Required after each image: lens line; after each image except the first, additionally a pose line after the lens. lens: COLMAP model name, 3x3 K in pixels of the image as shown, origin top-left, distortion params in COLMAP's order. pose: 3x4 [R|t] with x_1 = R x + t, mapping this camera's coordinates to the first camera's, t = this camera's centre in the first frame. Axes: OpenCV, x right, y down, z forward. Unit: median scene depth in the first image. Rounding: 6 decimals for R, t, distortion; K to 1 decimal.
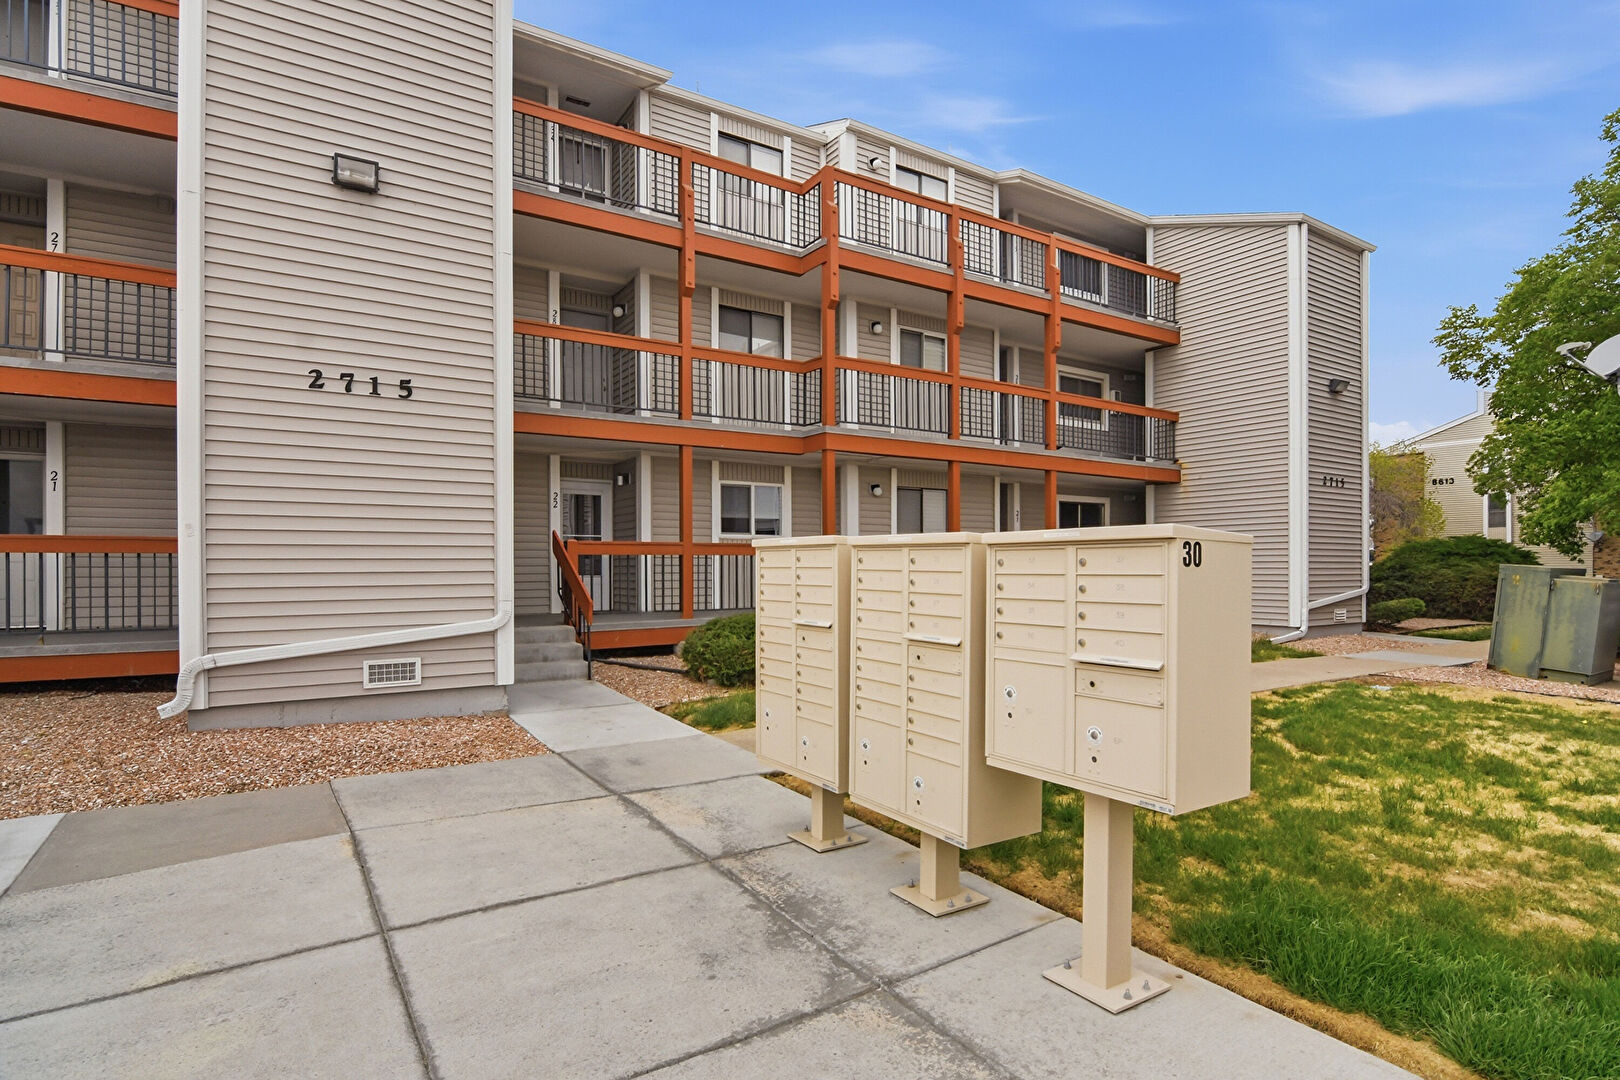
lens RADIAL K [[811.2, 0, 816.5], [0, 811.2, 570.4], [0, 0, 1]] dist [-0.017939, -0.000570]
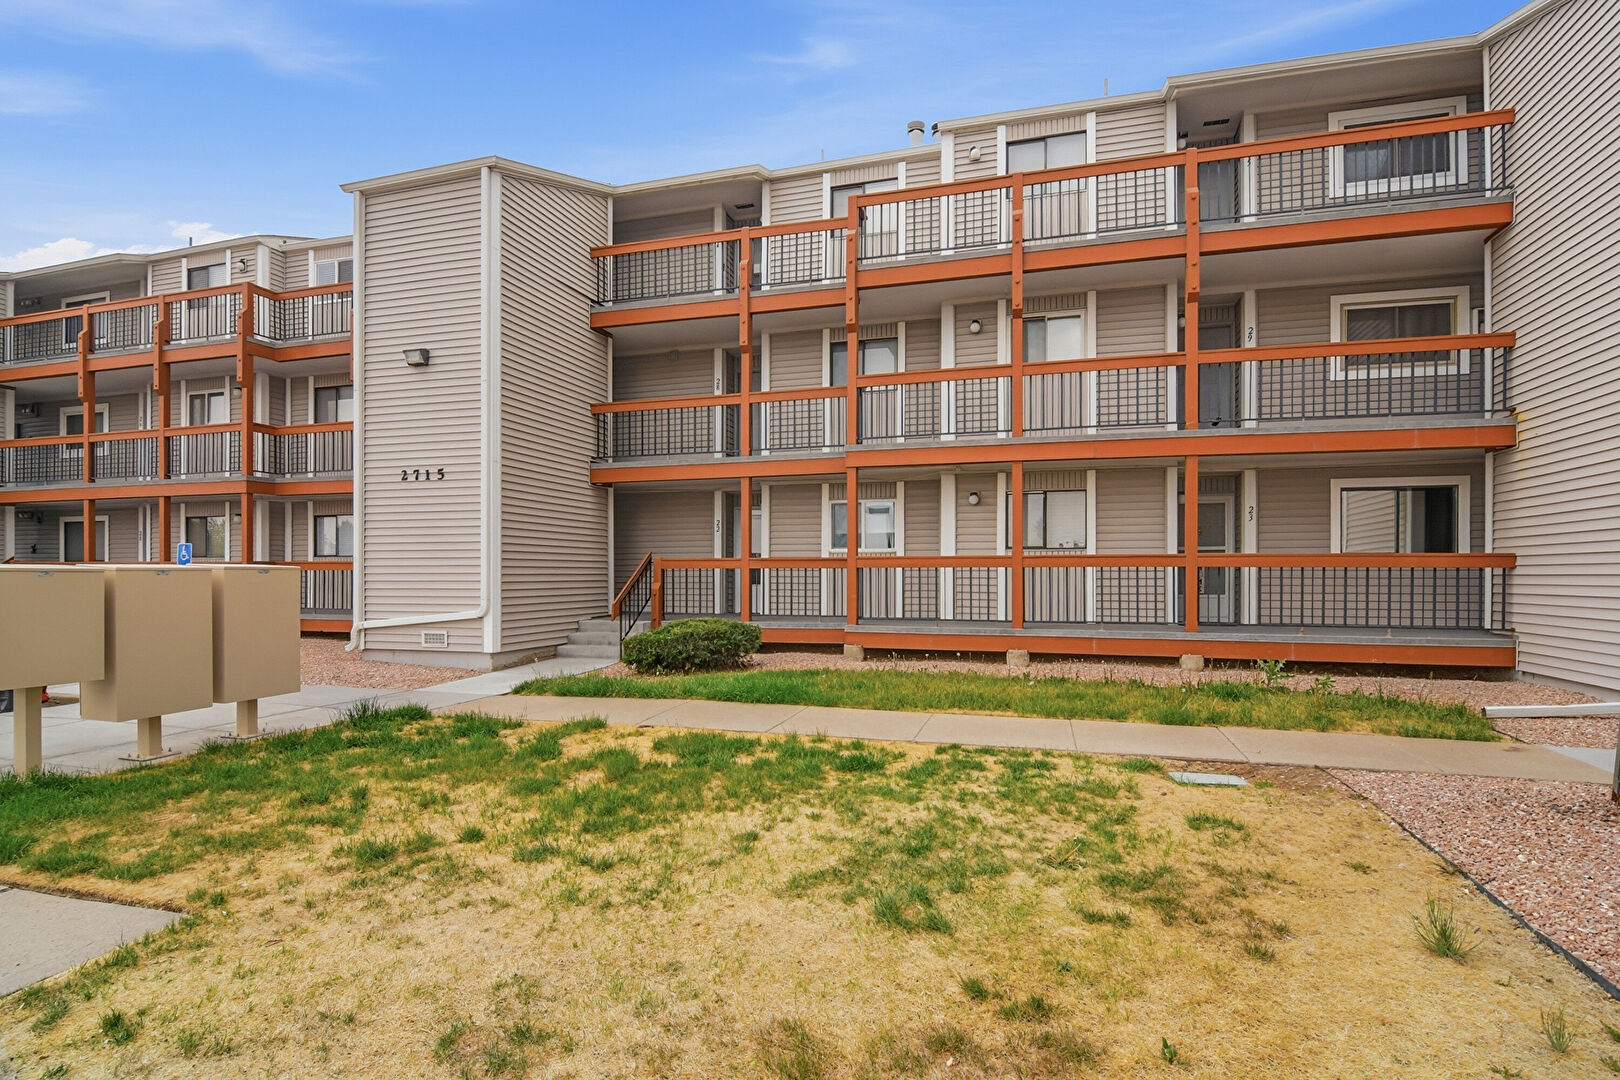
lens RADIAL K [[811.2, 0, 816.5], [0, 811.2, 570.4], [0, 0, 1]] dist [-0.017939, -0.000570]
pose [[0.654357, -0.000038, -0.756186, 0.721517], [-0.007653, 0.999948, -0.006673, -0.008163], [0.756147, 0.010154, 0.654323, 0.265117]]
